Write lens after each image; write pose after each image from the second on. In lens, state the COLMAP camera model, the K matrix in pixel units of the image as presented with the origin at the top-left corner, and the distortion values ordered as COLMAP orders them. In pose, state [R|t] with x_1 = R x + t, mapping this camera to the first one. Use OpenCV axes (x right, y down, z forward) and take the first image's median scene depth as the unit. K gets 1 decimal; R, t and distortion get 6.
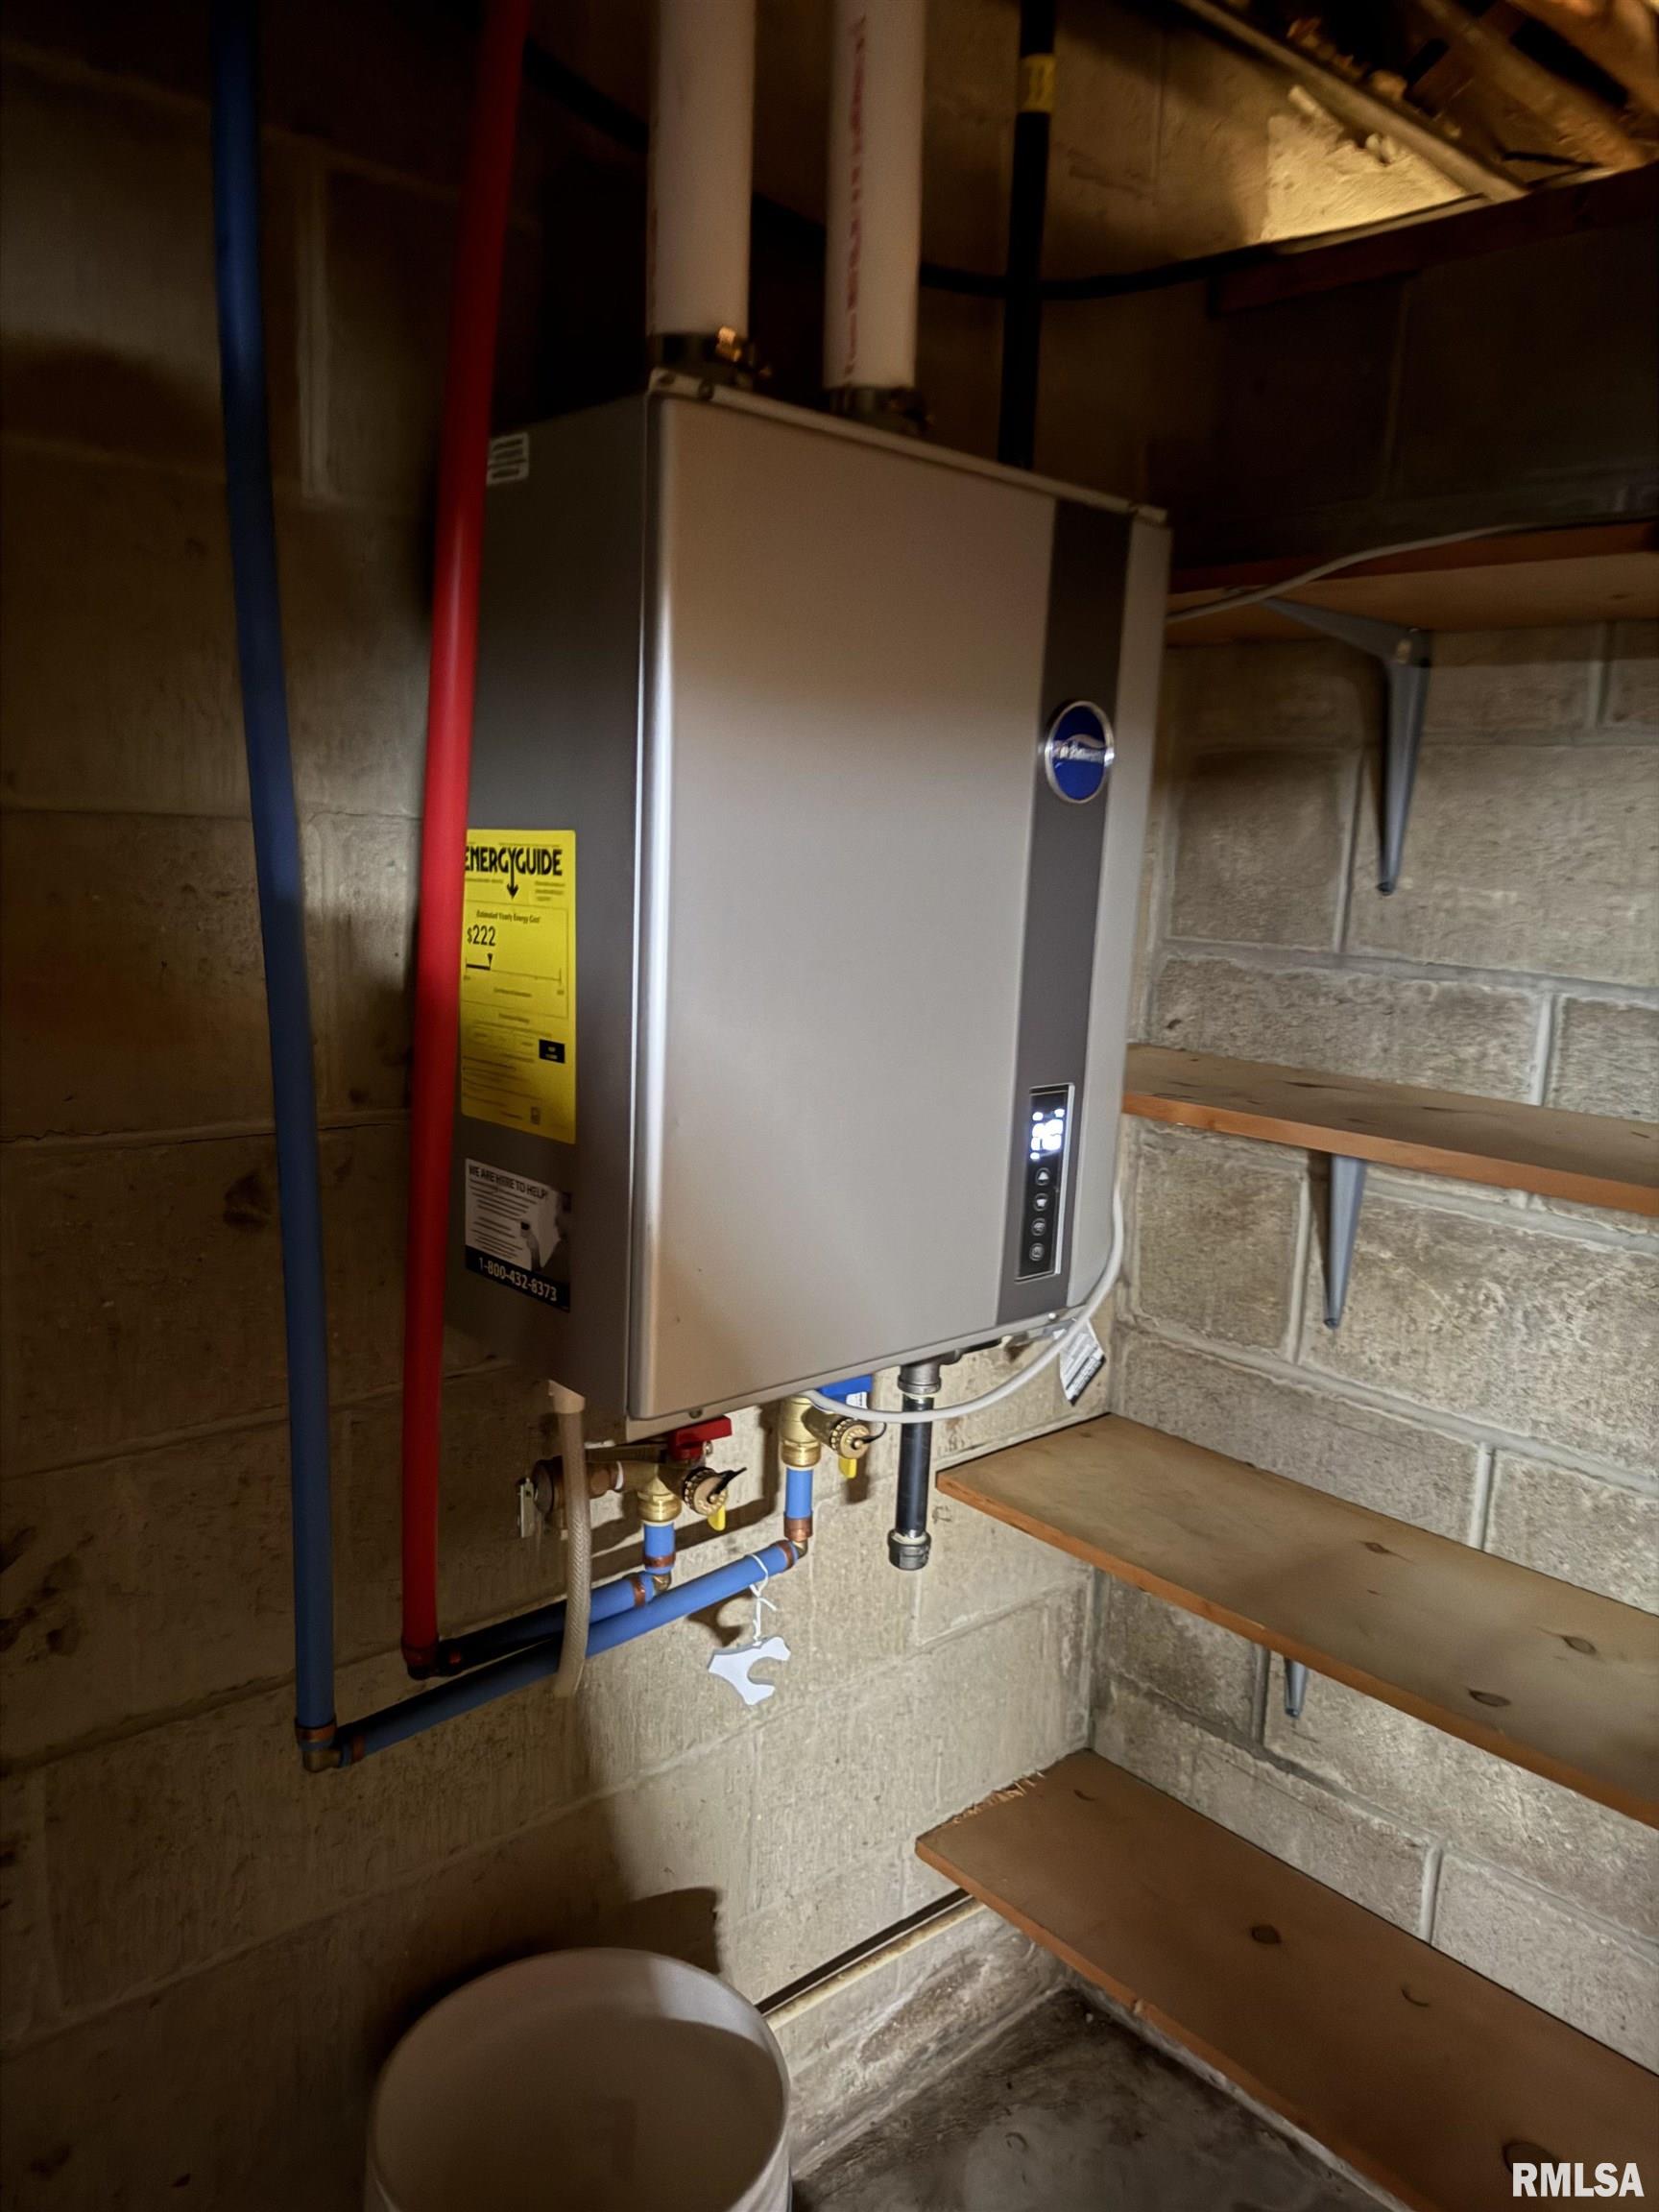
lens RADIAL K [[1569.4, 0, 819.8], [0, 1569.4, 1120.9], [0, 0, 1]] dist [0.021461, -0.022822]
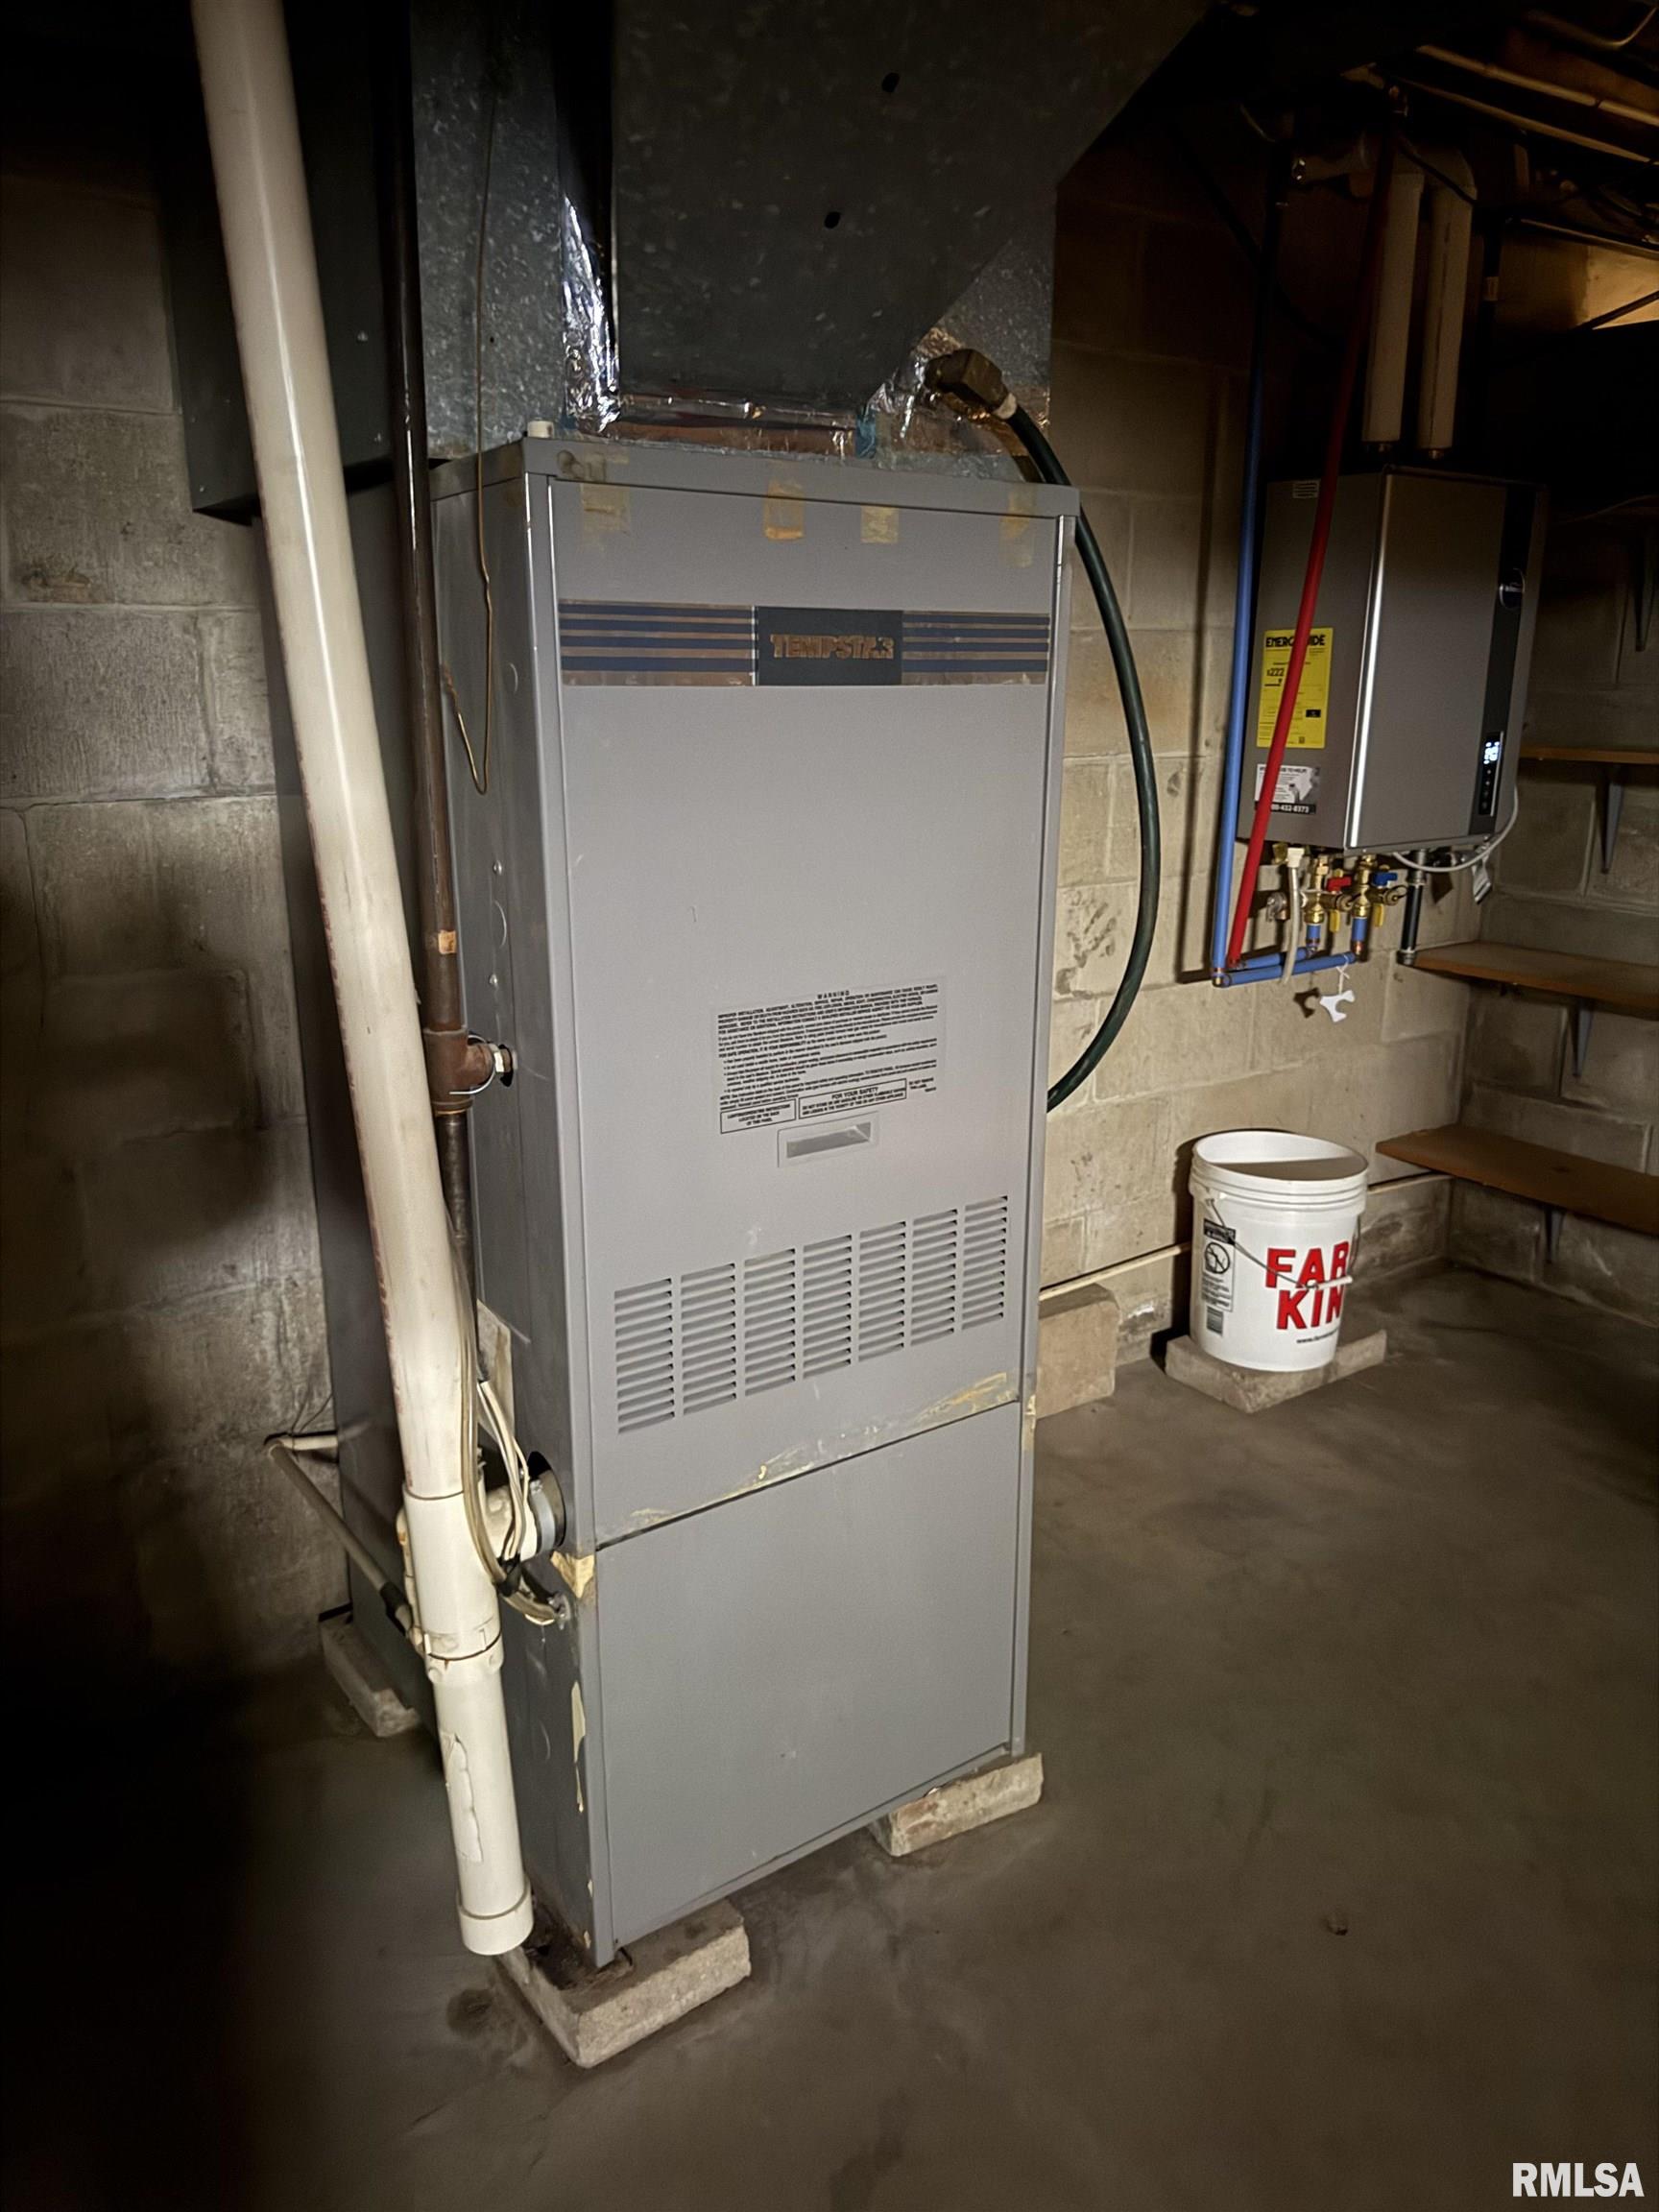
lens RADIAL K [[1569.4, 0, 829.0], [0, 1569.4, 1104.2], [0, 0, 1]] dist [0.021461, -0.022822]
pose [[0.993299, -0.004226, -0.115492, -0.439130], [0.014435, 0.996042, 0.087704, 0.238631], [0.114664, -0.088783, 0.989429, -1.161790]]
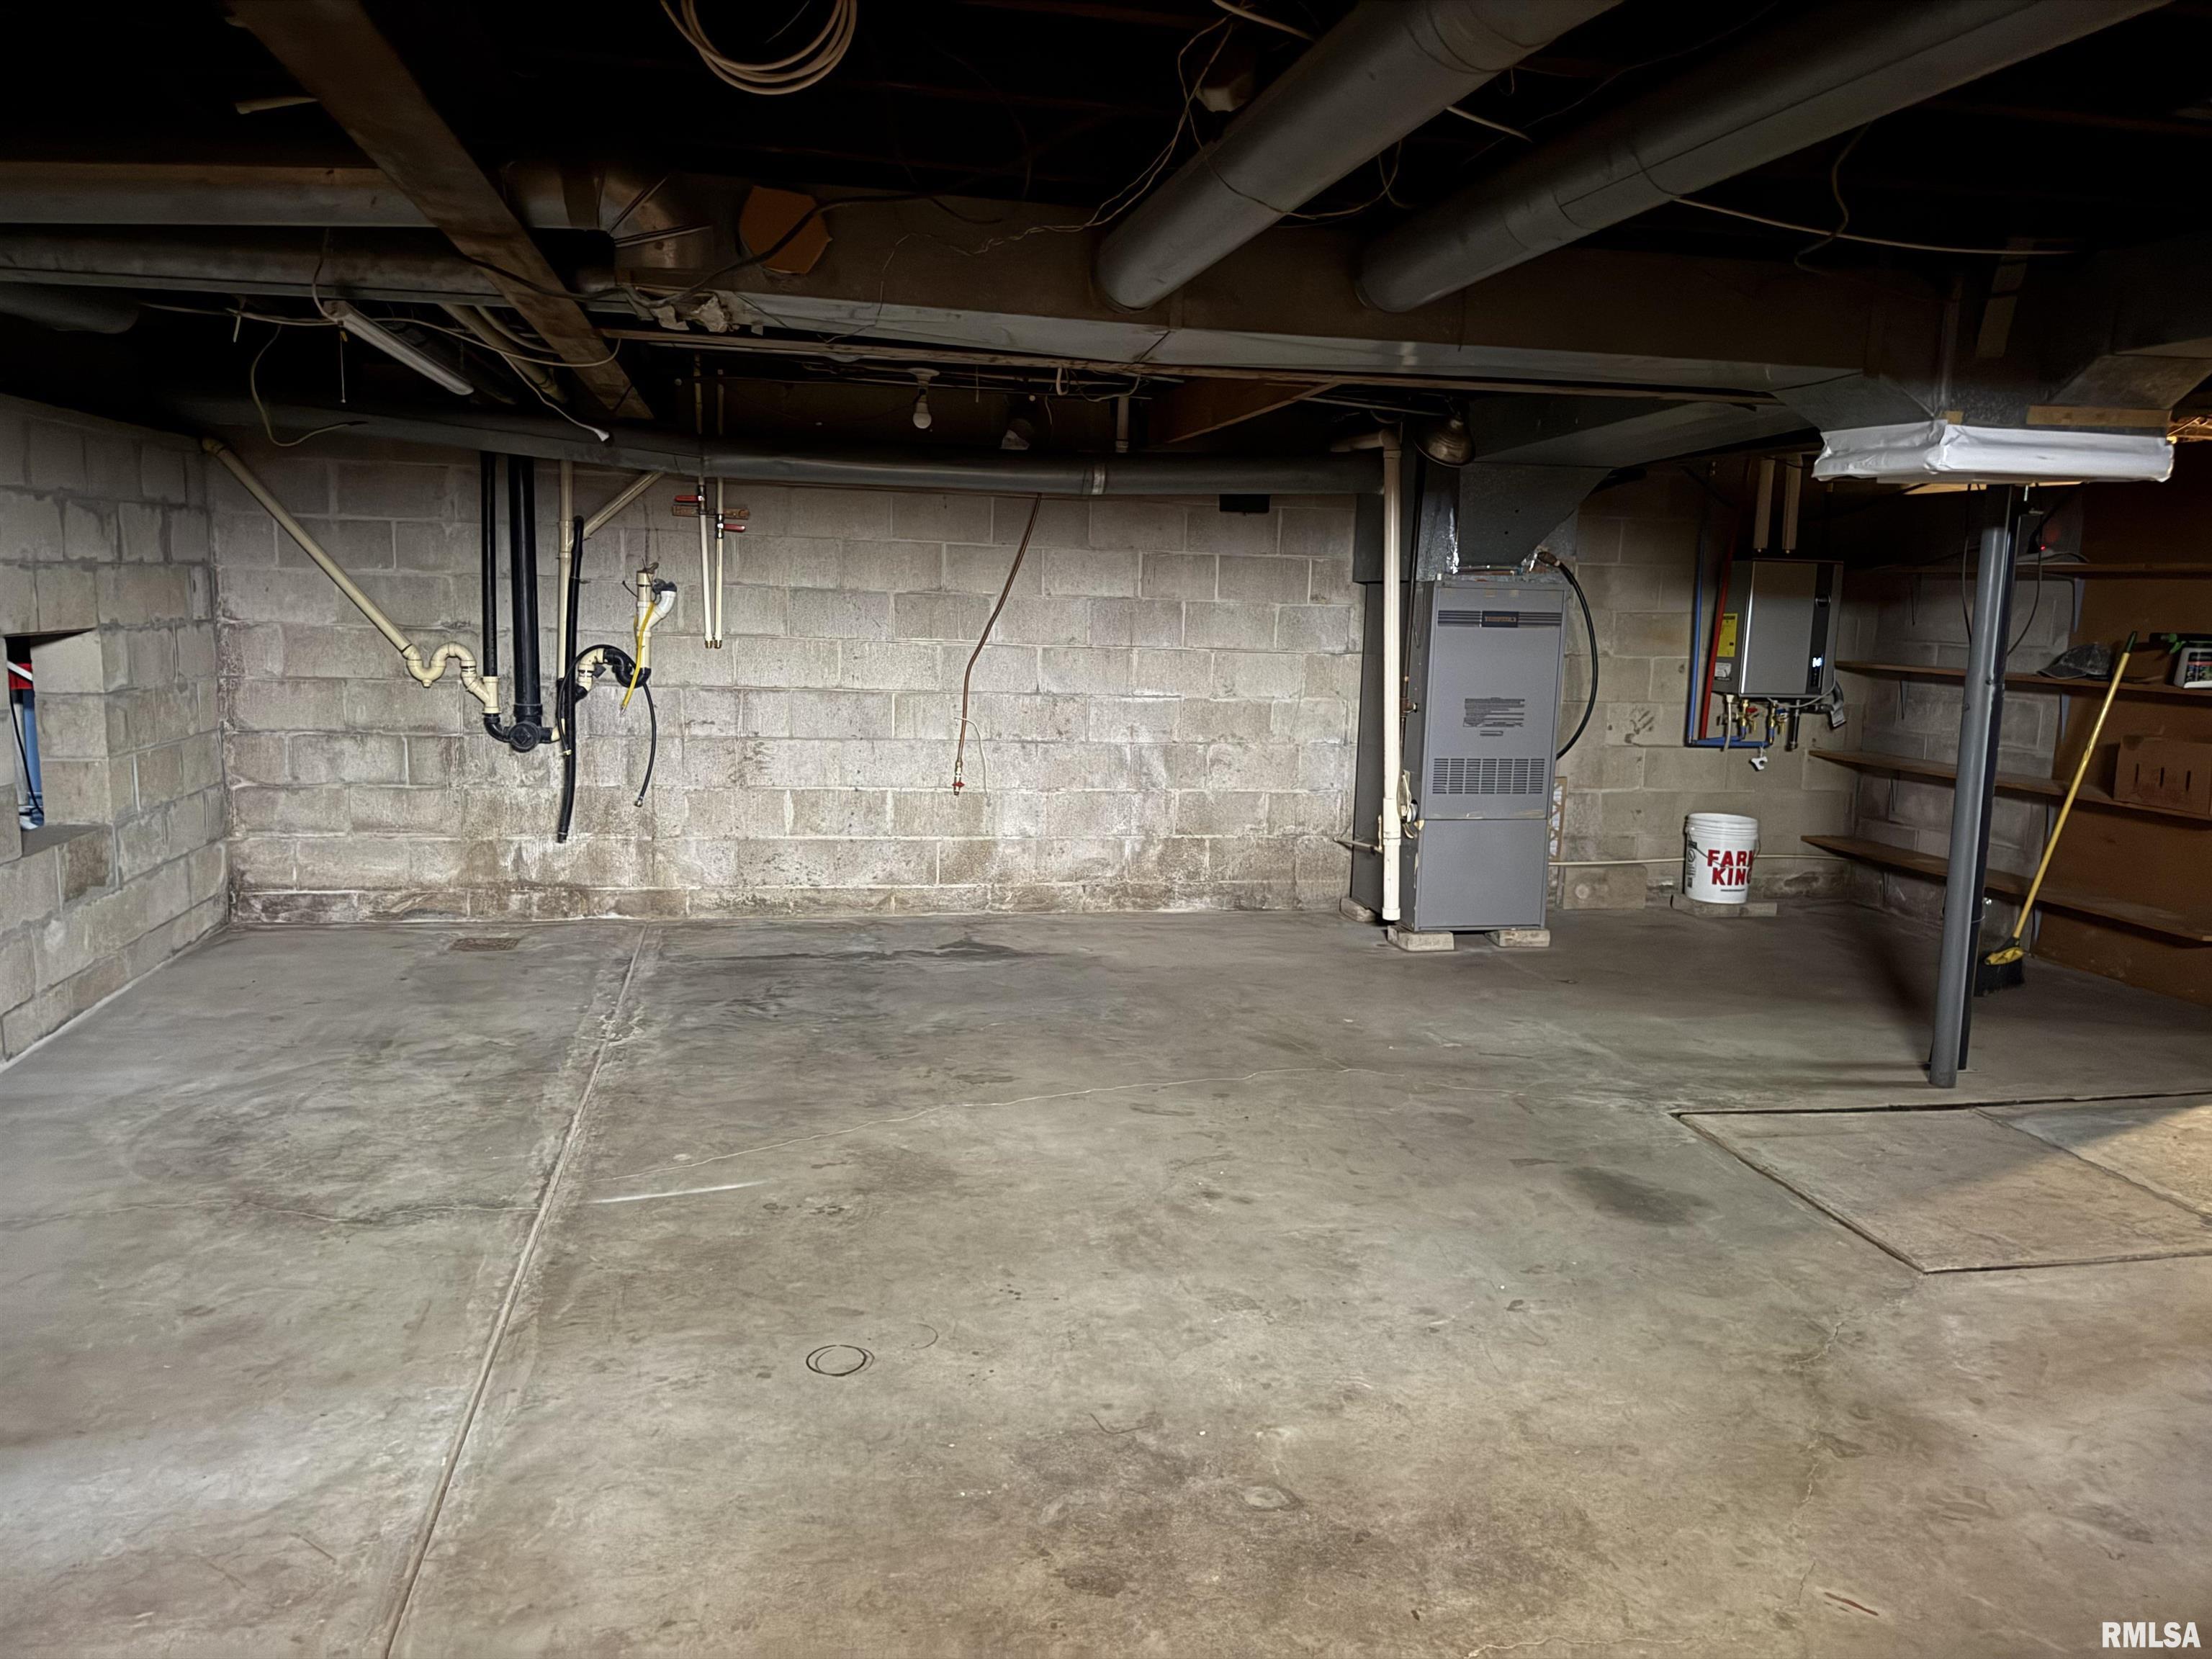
lens RADIAL K [[1569.4, 0, 1084.7], [0, 1569.4, 814.4], [0, 0, 1]] dist [0.021461, -0.022822]
pose [[0.860058, 0.058558, -0.506824, 0.629650], [-0.087680, 0.995576, -0.033760, 0.792985], [0.502605, 0.073474, 0.861388, -4.263646]]
